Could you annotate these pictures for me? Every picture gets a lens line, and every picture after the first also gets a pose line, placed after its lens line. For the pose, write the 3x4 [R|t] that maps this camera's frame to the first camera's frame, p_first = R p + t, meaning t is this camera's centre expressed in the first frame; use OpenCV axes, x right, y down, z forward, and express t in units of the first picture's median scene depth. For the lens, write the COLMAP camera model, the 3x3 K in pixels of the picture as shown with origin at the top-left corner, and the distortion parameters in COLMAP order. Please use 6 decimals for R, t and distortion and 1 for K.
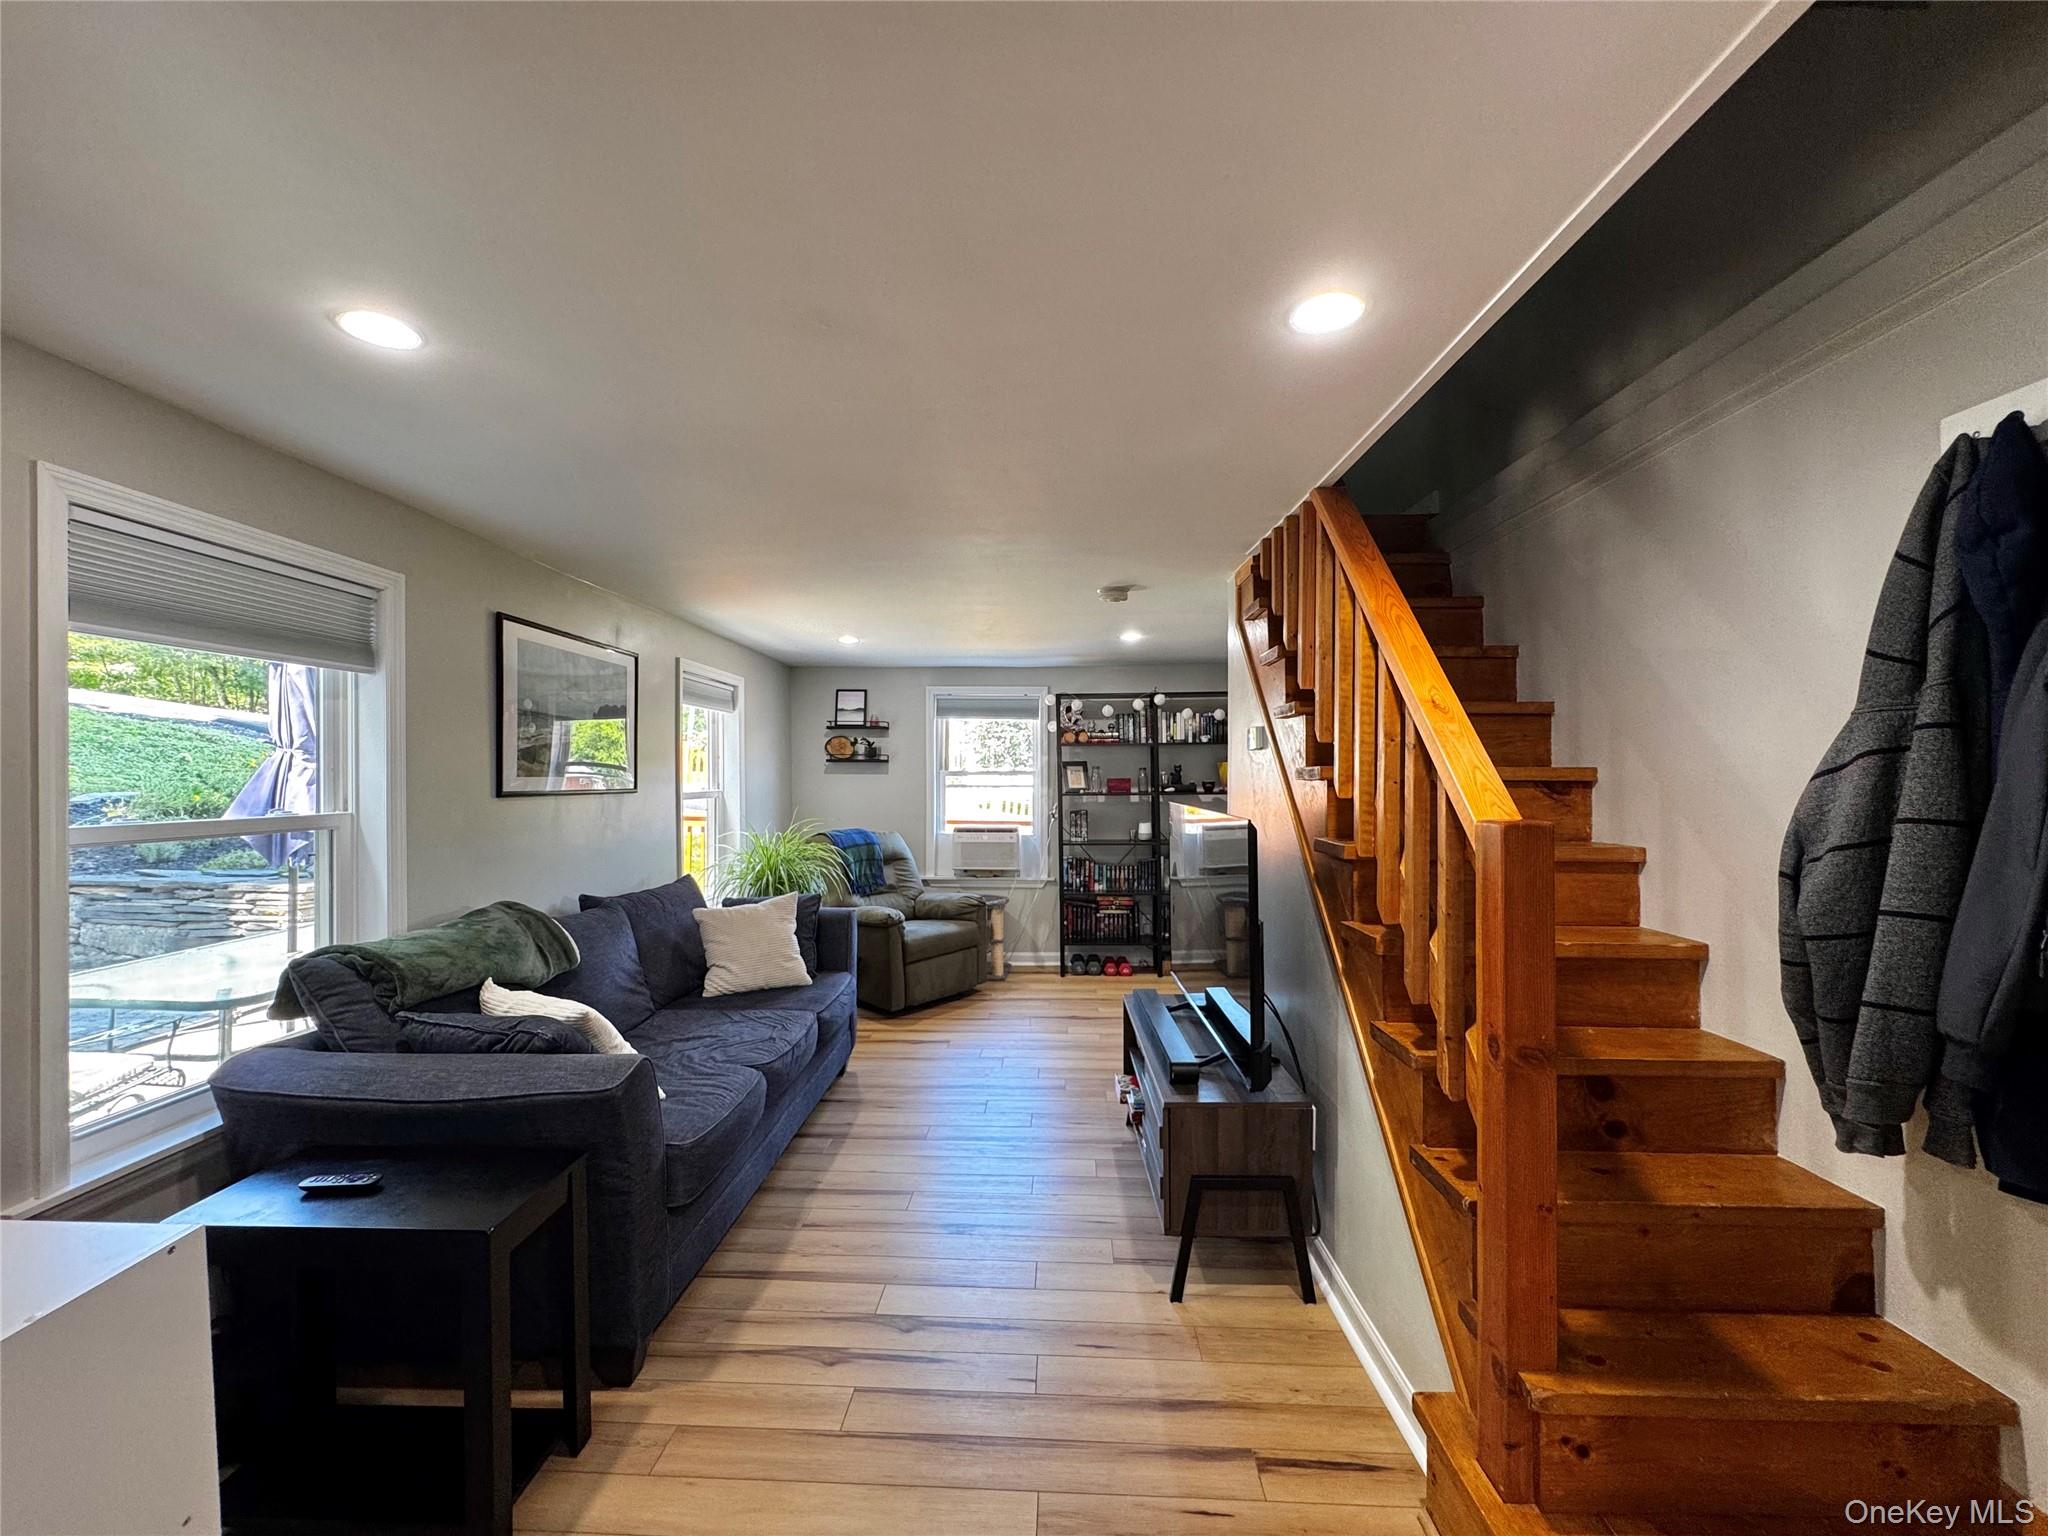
lens RADIAL K [[825.7, 0, 1033.2], [0, 825.7, 773.2], [0, 0, 1]] dist [0.000306, -0.000185]
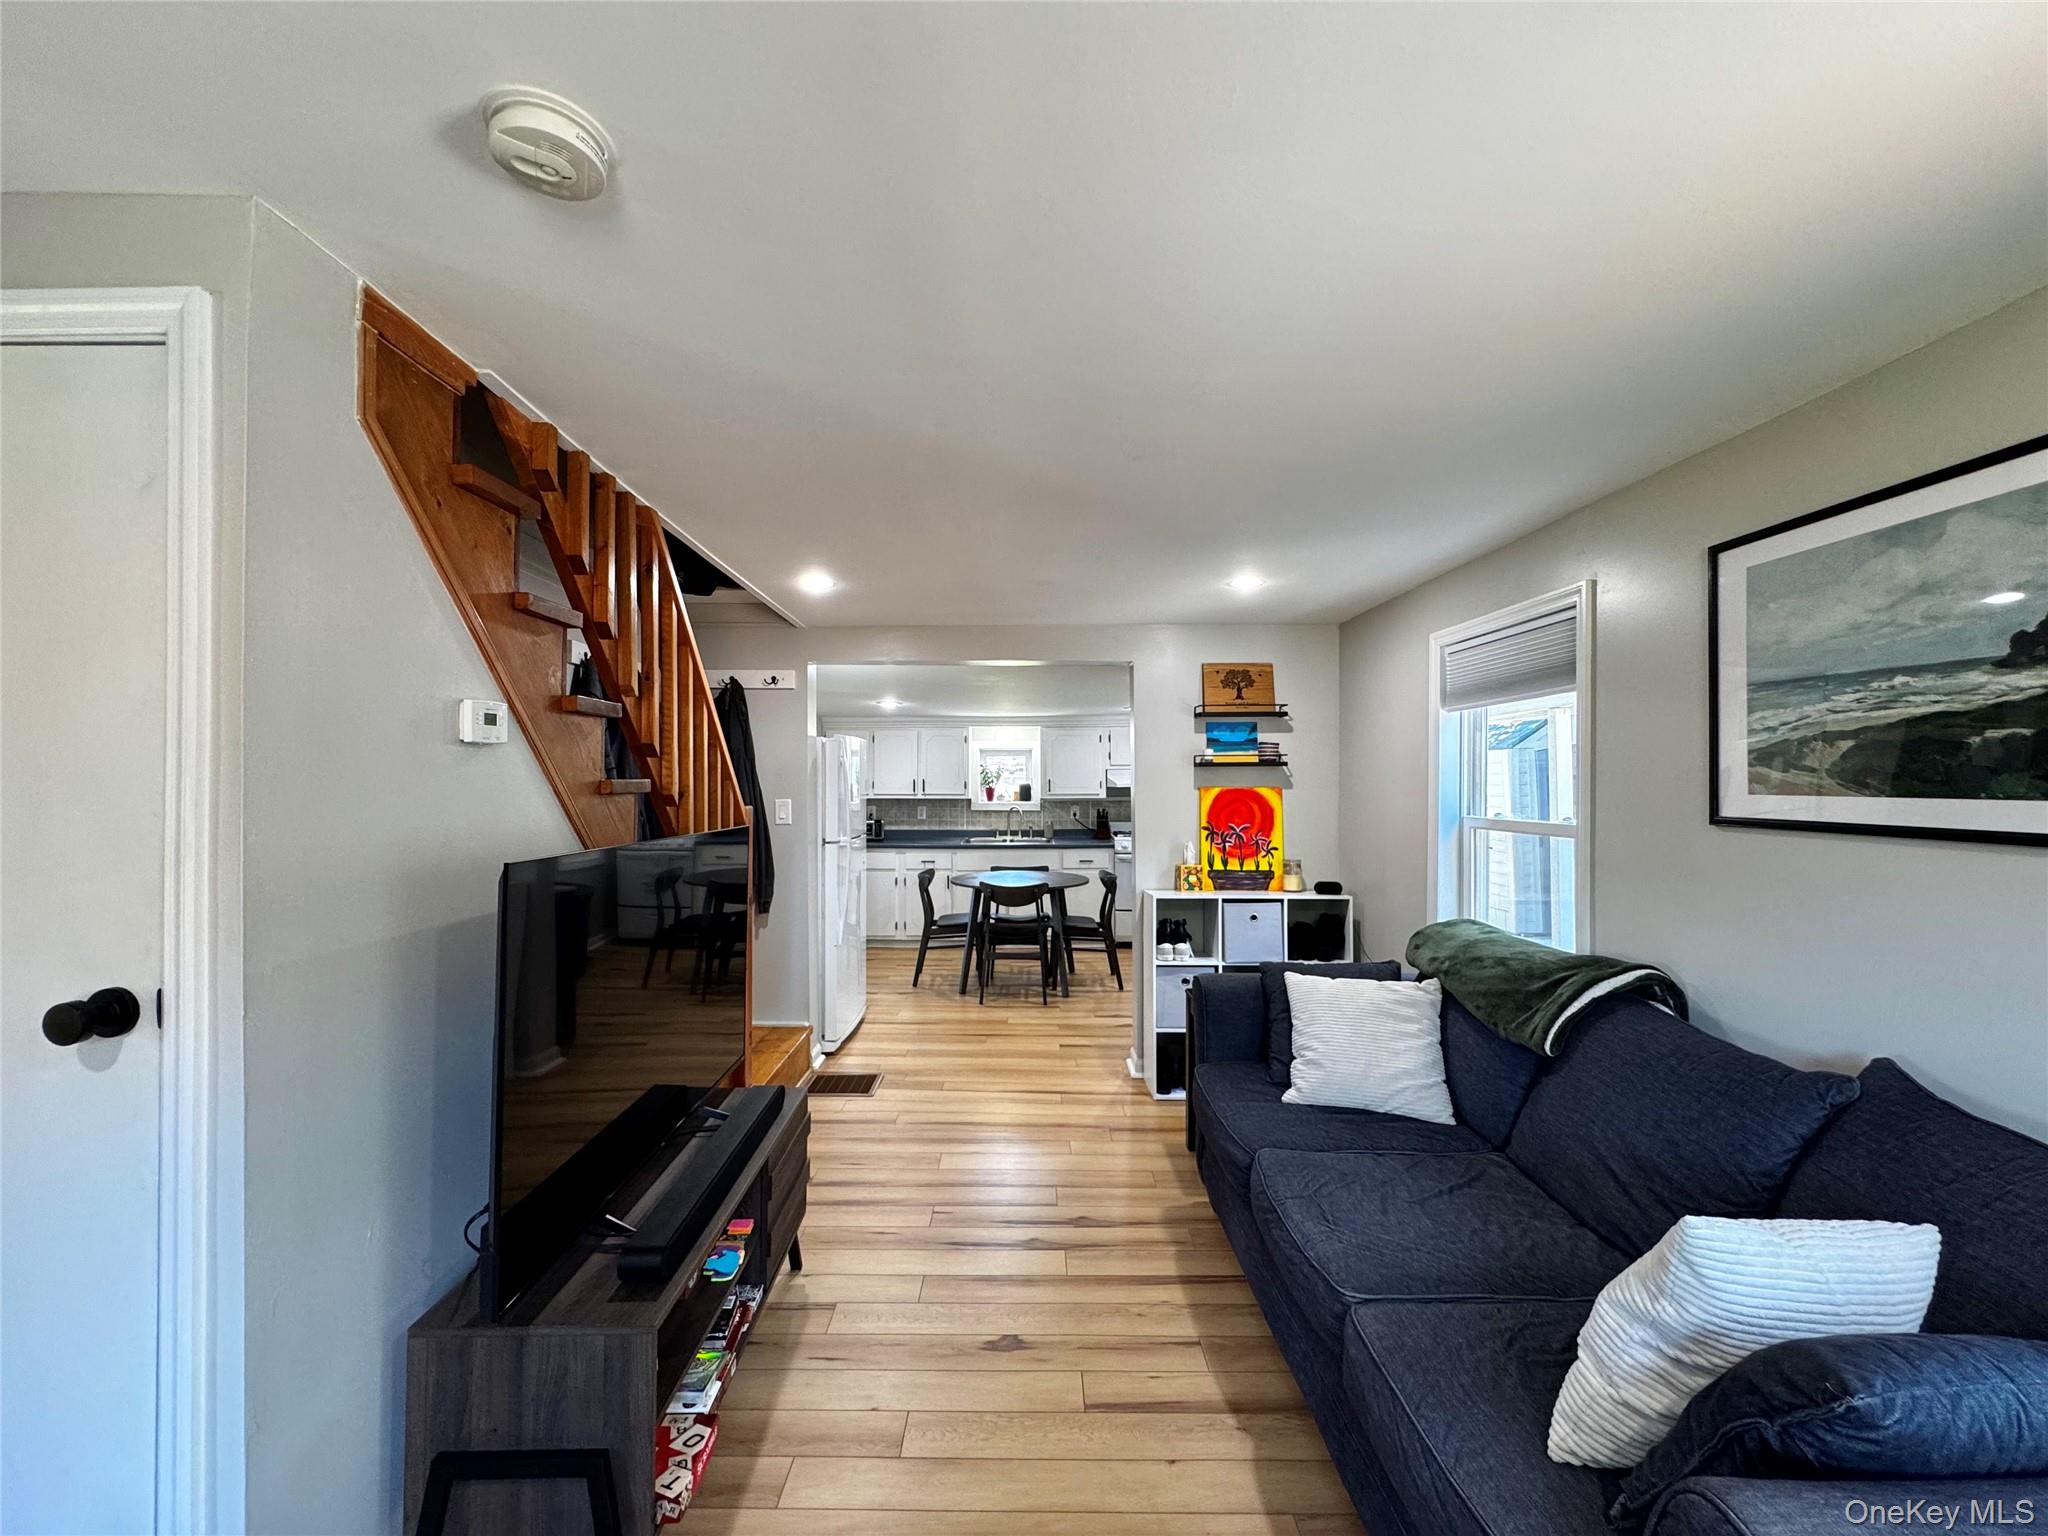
lens RADIAL K [[825.7, 0, 1033.2], [0, 825.7, 773.2], [0, 0, 1]] dist [0.000306, -0.000185]
pose [[-0.998776, -0.001492, -0.049437, -0.072304], [-0.000937, 0.999936, -0.011244, -0.004280], [0.049451, -0.011184, -0.998714, 1.760551]]
